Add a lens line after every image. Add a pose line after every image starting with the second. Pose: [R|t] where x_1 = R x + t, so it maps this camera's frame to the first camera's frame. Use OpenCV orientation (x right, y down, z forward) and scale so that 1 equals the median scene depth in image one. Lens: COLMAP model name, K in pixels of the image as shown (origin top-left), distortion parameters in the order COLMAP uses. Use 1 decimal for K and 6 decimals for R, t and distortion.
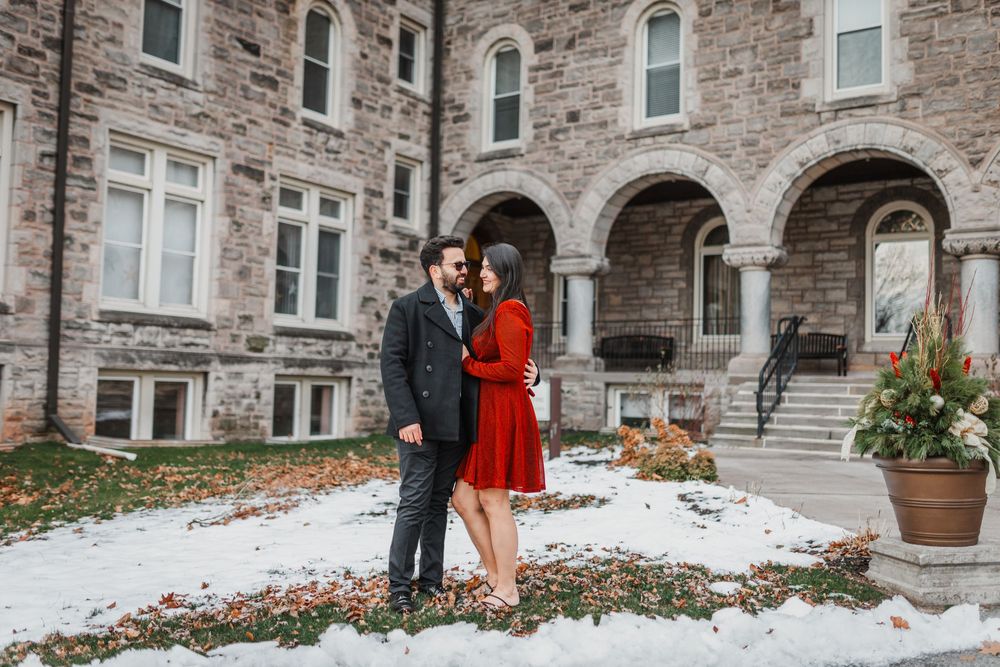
lens RADIAL K [[995.8, 0, 500.0], [0, 995.8, 333.5], [0, 0, 1]] dist [0.009492, 0.014902]
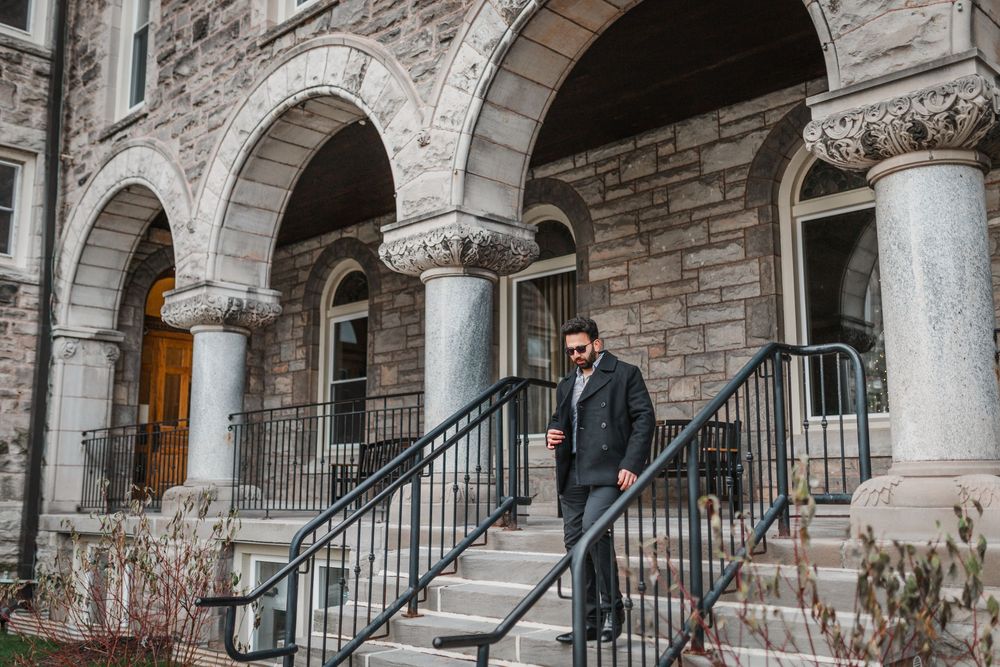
lens RADIAL K [[1016.0, 0, 501.0], [0, 1016.0, 312.9], [0, 0, 1]] dist [0.009982, 0.003683]
pose [[0.983510, -0.056292, -0.171868, 0.317034], [0.034015, 0.990942, -0.129915, 0.008338], [0.177624, 0.121926, 0.976516, 0.519150]]
